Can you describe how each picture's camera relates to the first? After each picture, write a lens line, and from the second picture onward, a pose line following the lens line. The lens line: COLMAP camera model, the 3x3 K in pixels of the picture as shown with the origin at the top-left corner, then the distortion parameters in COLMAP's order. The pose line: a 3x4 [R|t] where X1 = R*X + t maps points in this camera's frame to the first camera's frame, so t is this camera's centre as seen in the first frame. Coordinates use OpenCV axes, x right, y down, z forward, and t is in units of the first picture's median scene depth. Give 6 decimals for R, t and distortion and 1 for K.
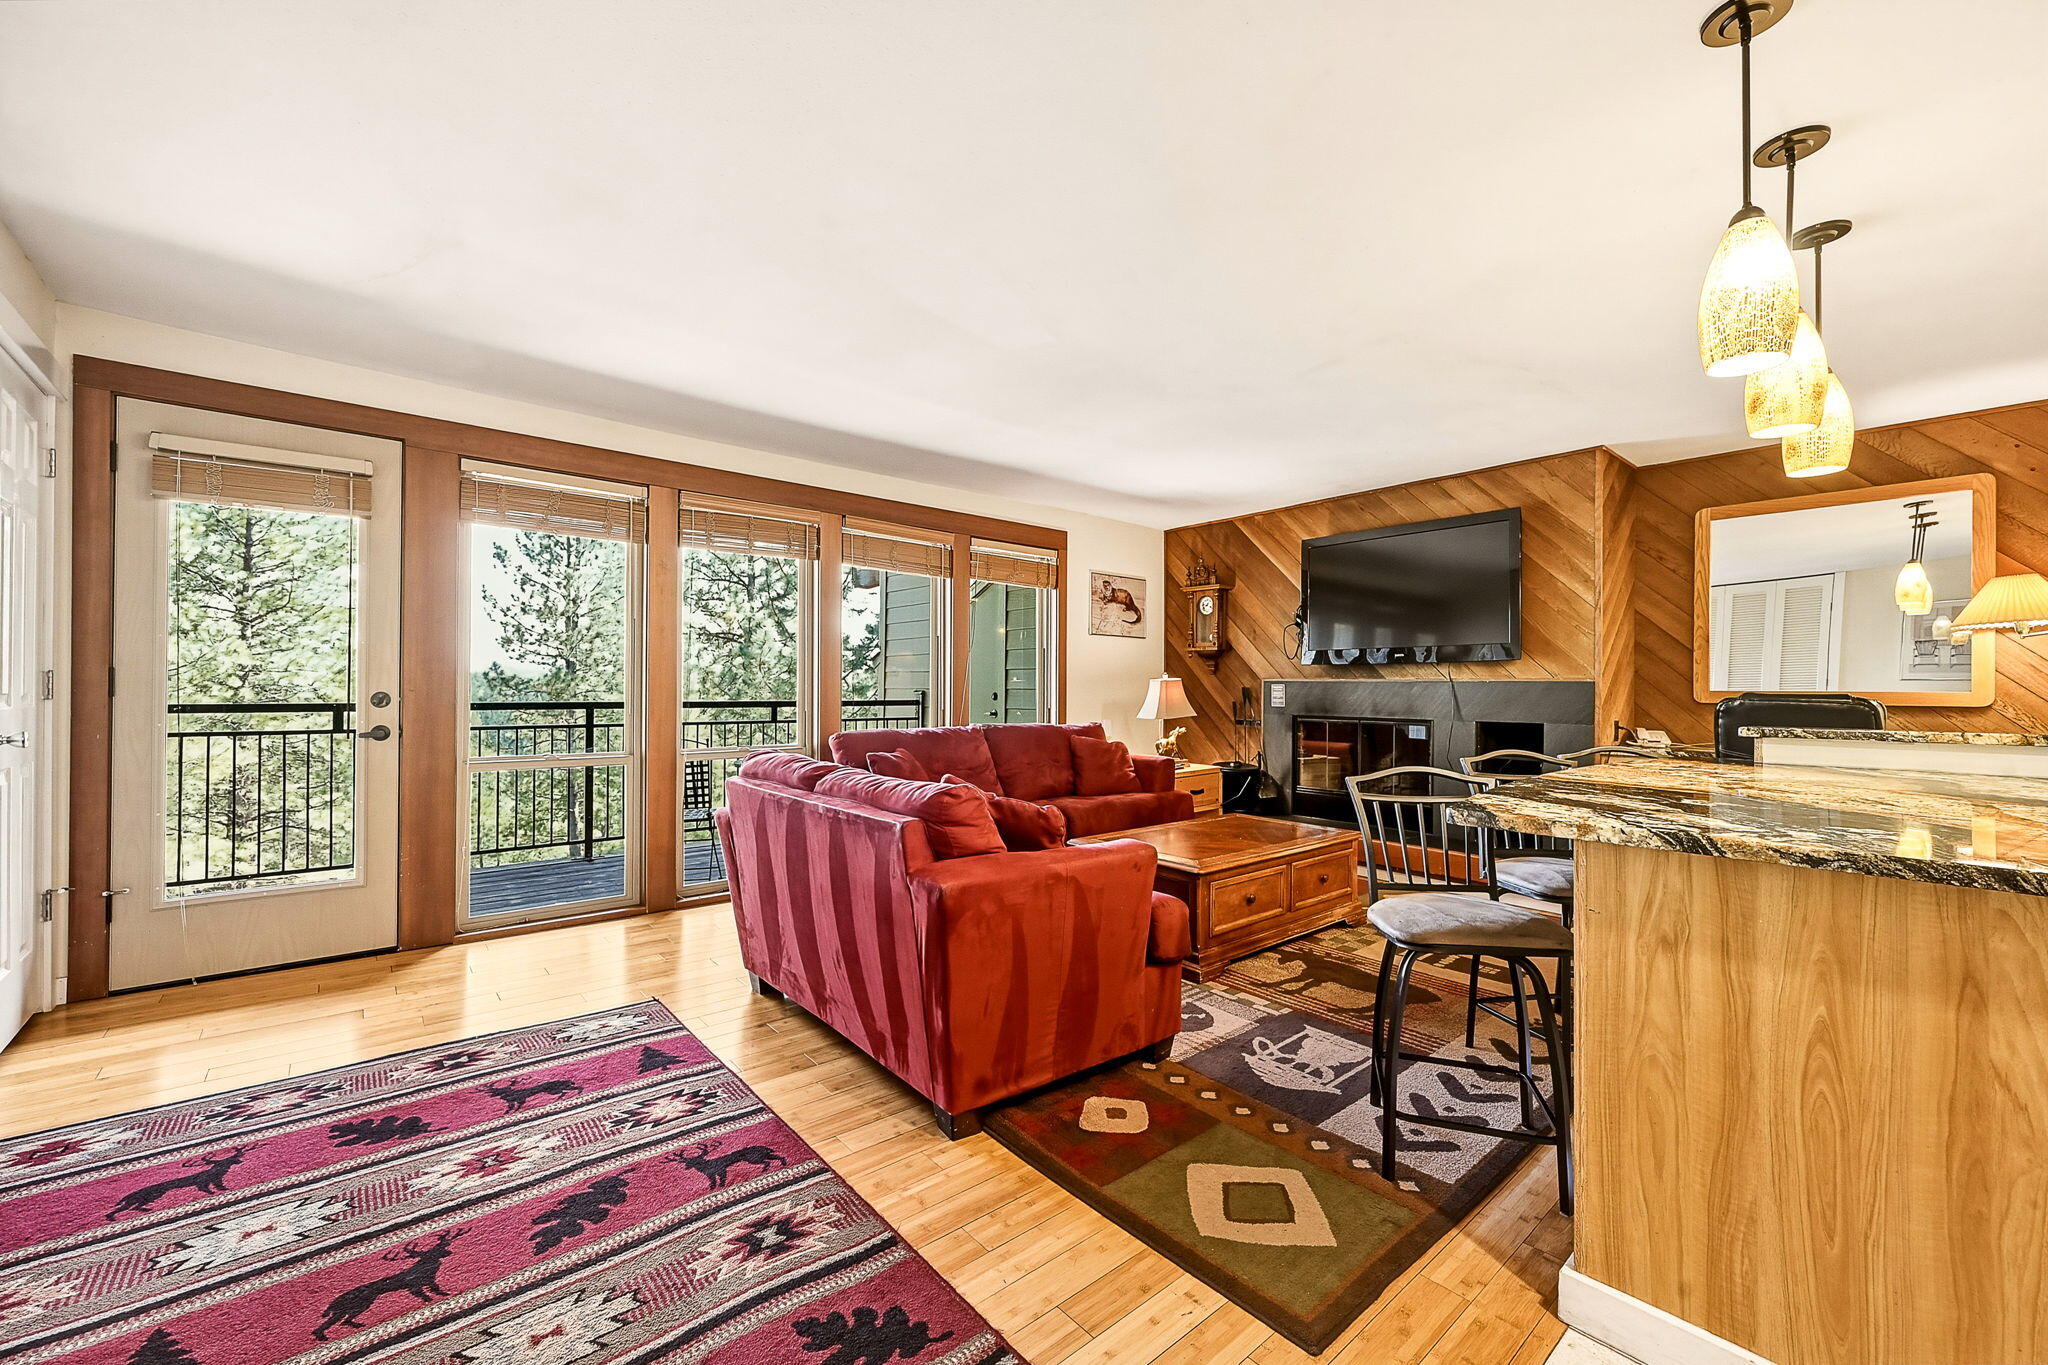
lens RADIAL K [[808.3, 0, 1024.0], [0, 808.3, 682.5], [0, 0, 1]] dist [-0.000678, -0.000126]
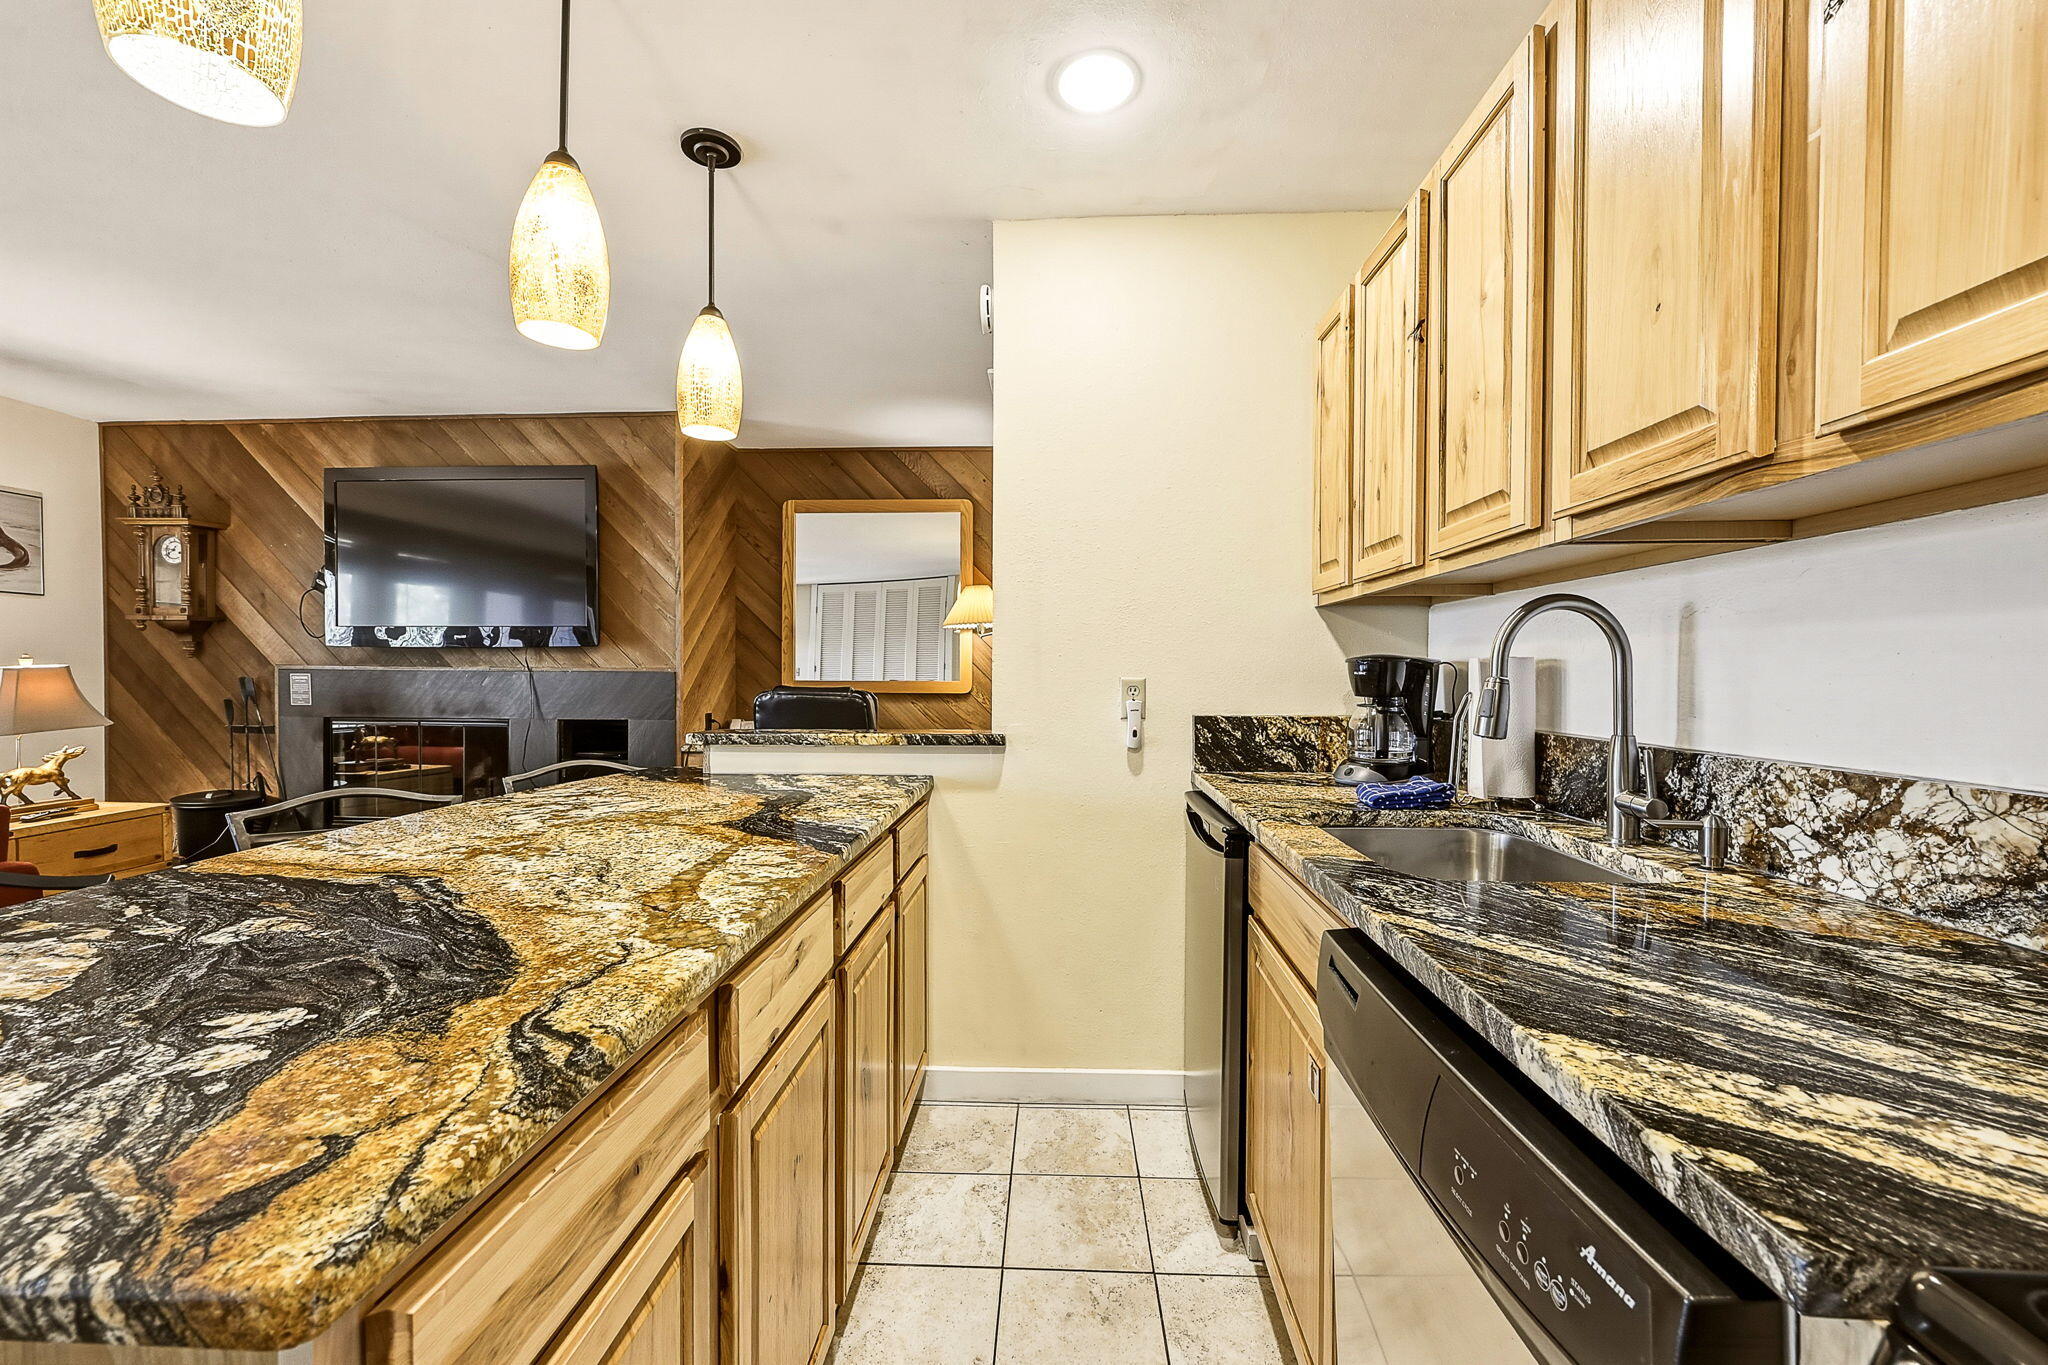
lens RADIAL K [[804.0, 0, 1020.4], [0, 804.0, 686.4], [0, 0, 1]] dist [-0.001322, 0.000078]
pose [[0.685104, -0.016746, 0.728253, 0.299201], [-0.005530, 0.999587, 0.028187, -0.011919], [-0.728425, -0.023338, 0.684728, 0.094492]]
